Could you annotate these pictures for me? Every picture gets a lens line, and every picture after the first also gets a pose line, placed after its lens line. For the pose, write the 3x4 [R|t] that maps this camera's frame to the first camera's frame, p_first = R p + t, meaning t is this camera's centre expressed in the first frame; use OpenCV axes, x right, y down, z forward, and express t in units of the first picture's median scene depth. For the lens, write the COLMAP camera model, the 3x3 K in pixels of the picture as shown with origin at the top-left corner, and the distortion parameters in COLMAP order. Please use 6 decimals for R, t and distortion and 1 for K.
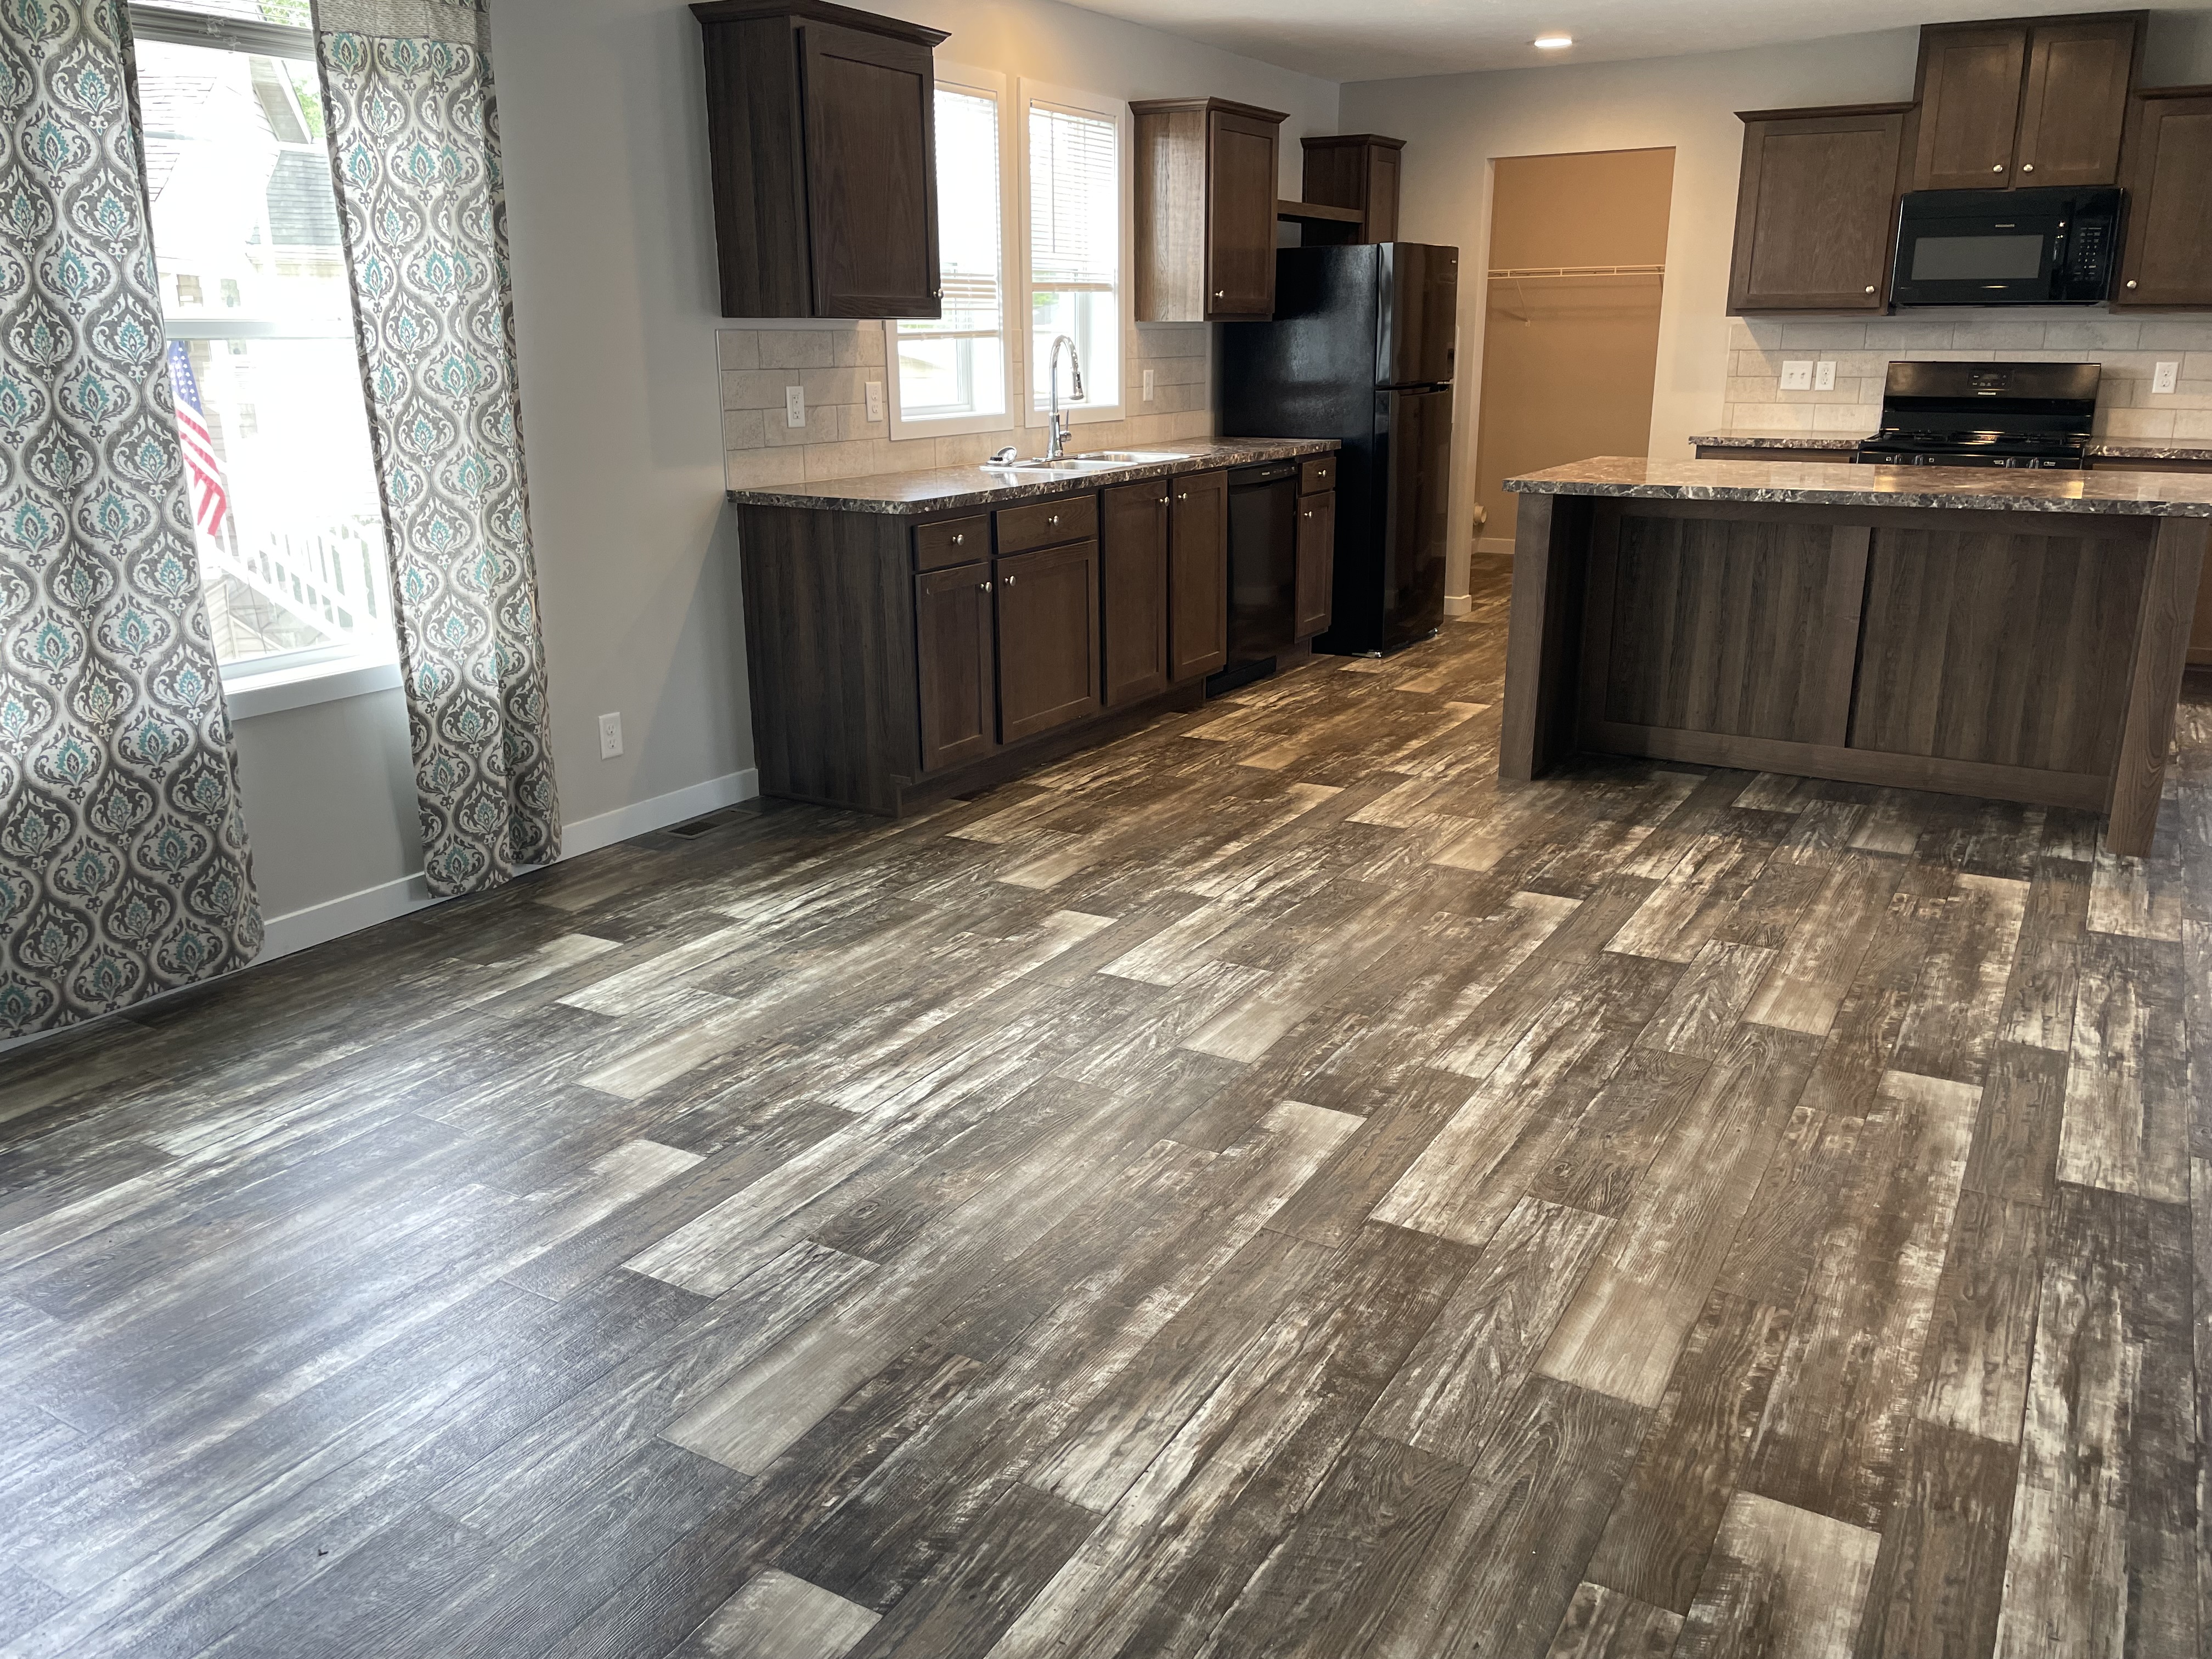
lens RADIAL K [[1673.7, 0, 1093.3], [0, 1673.7, 817.0], [0, 0, 1]] dist [0.104869, -0.144843]
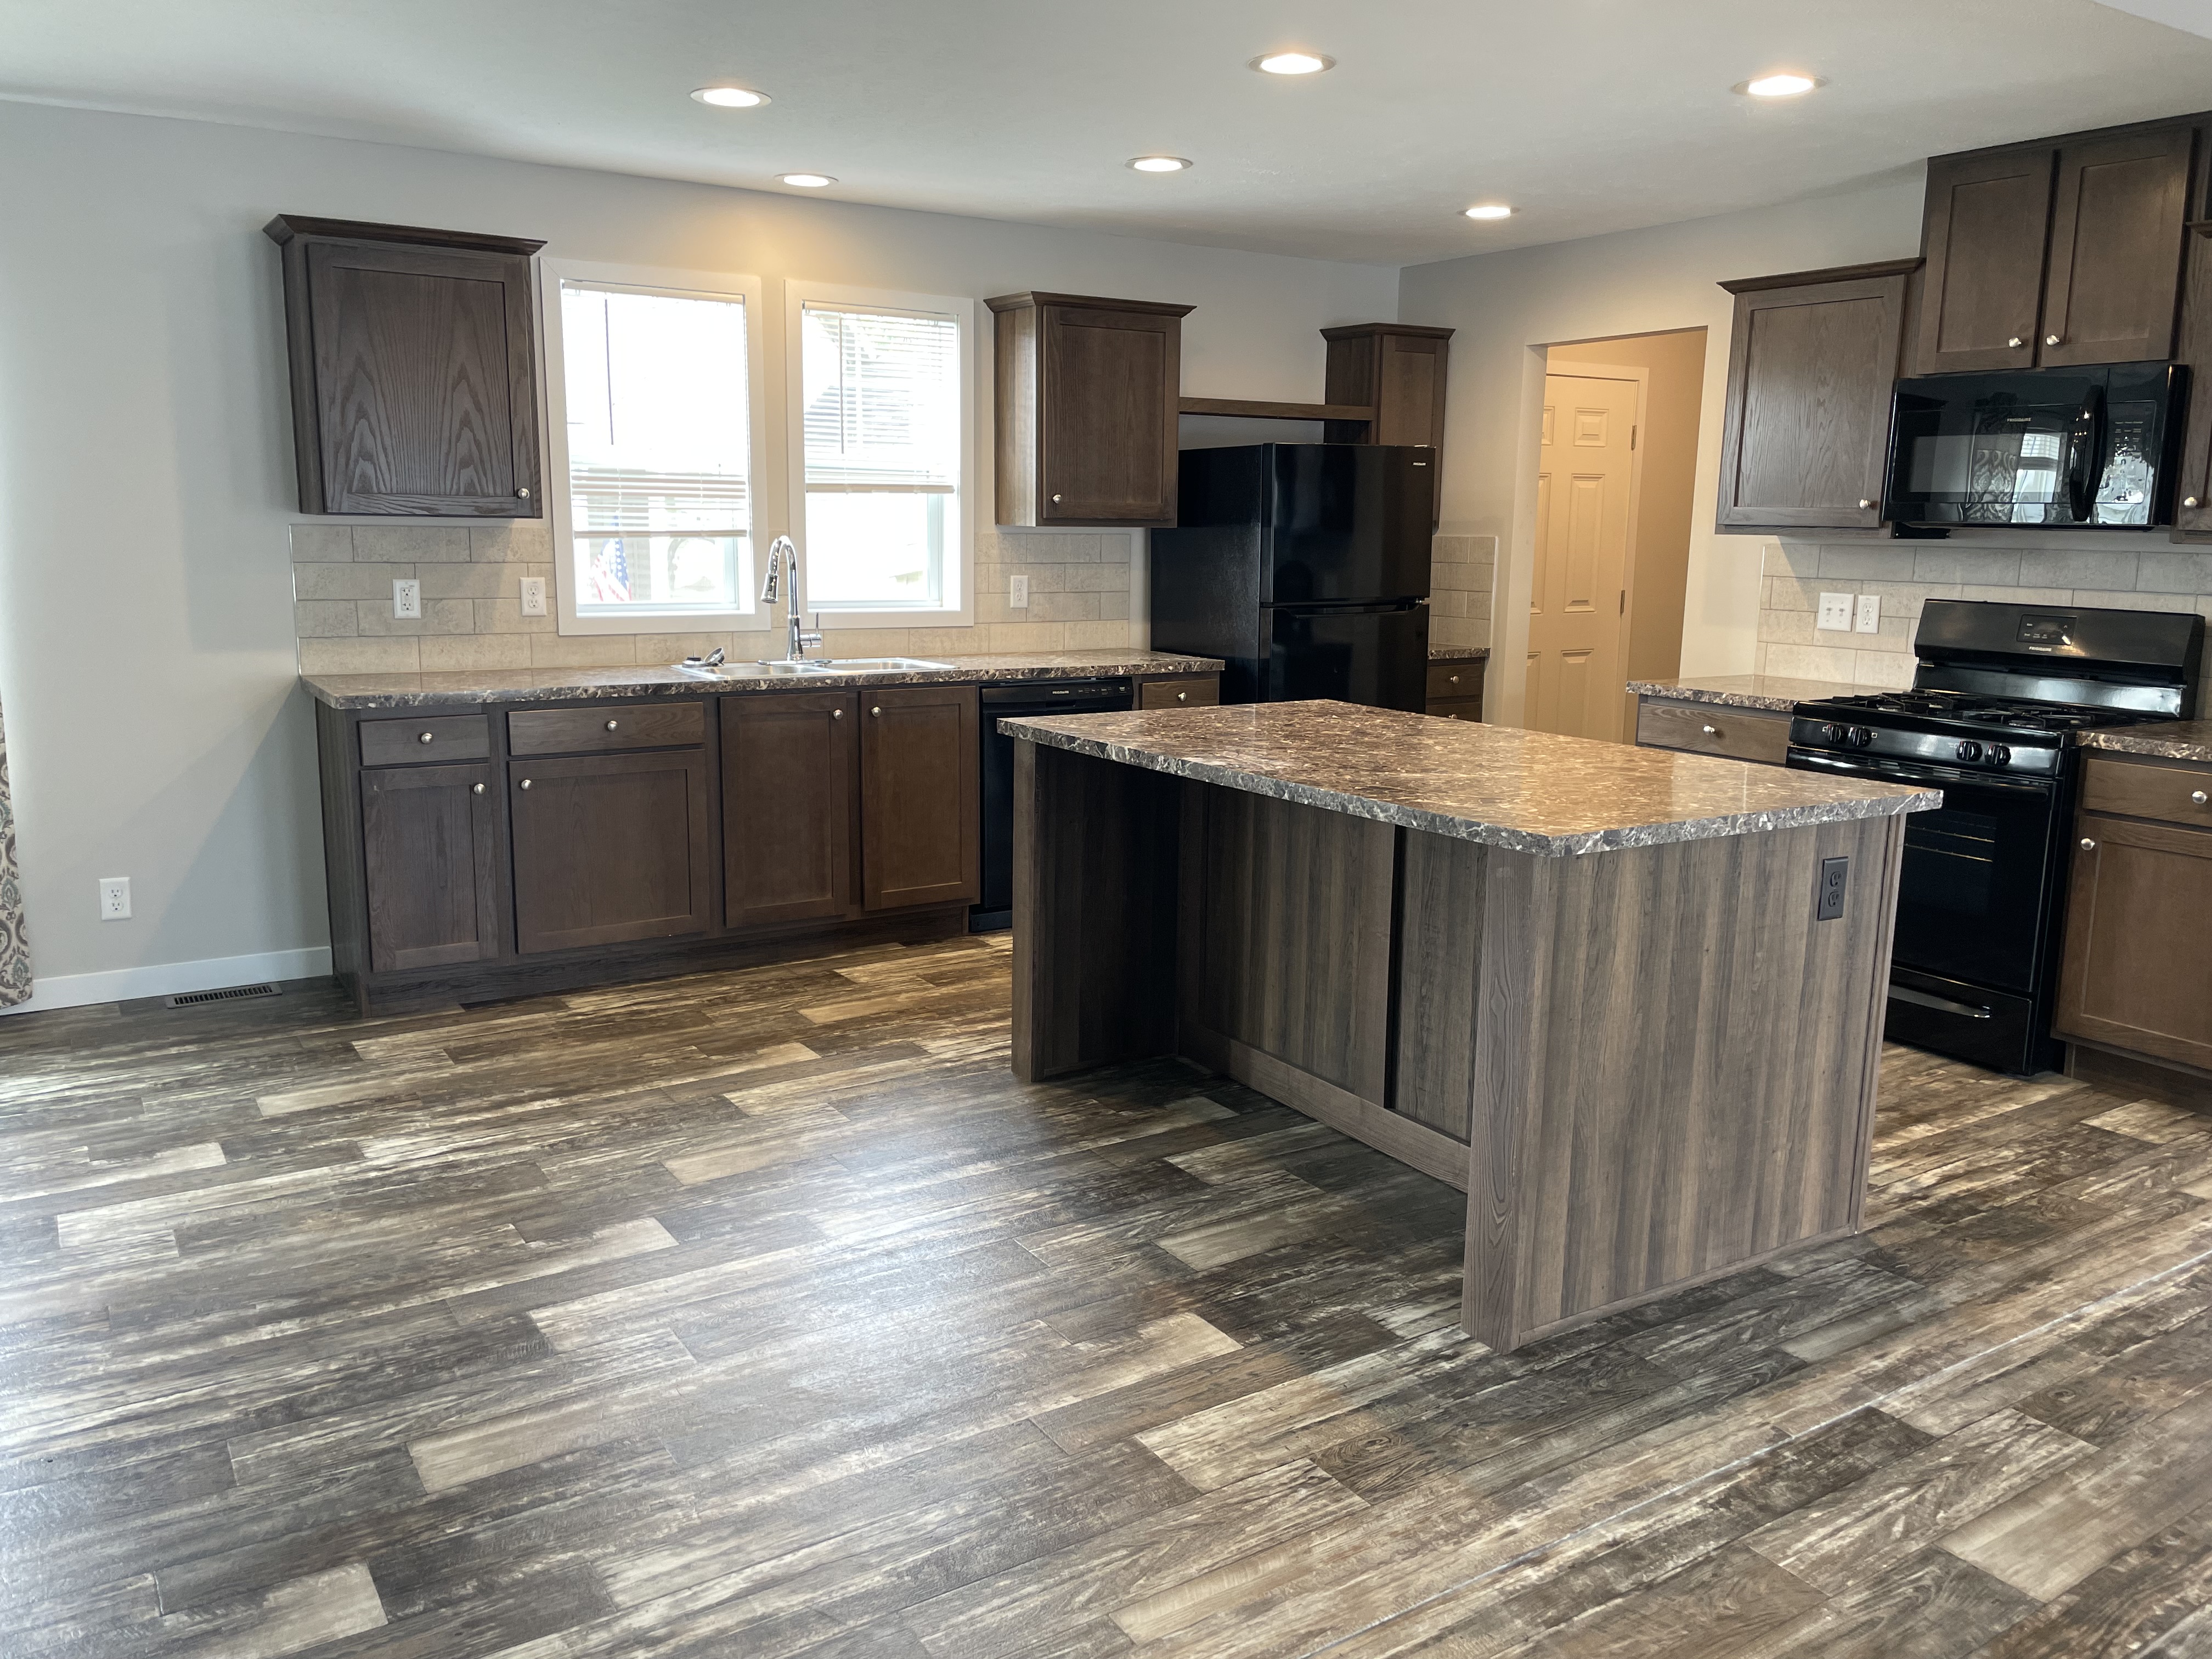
lens RADIAL K [[1681.3, 0, 1113.9], [0, 1681.3, 816.3], [0, 0, 1]] dist [0.064961, -0.092293]
pose [[0.895078, 0.092394, -0.436232, 0.526097], [-0.140272, 0.986974, -0.078776, -0.074826], [0.423271, 0.131702, 0.896379, 0.228578]]
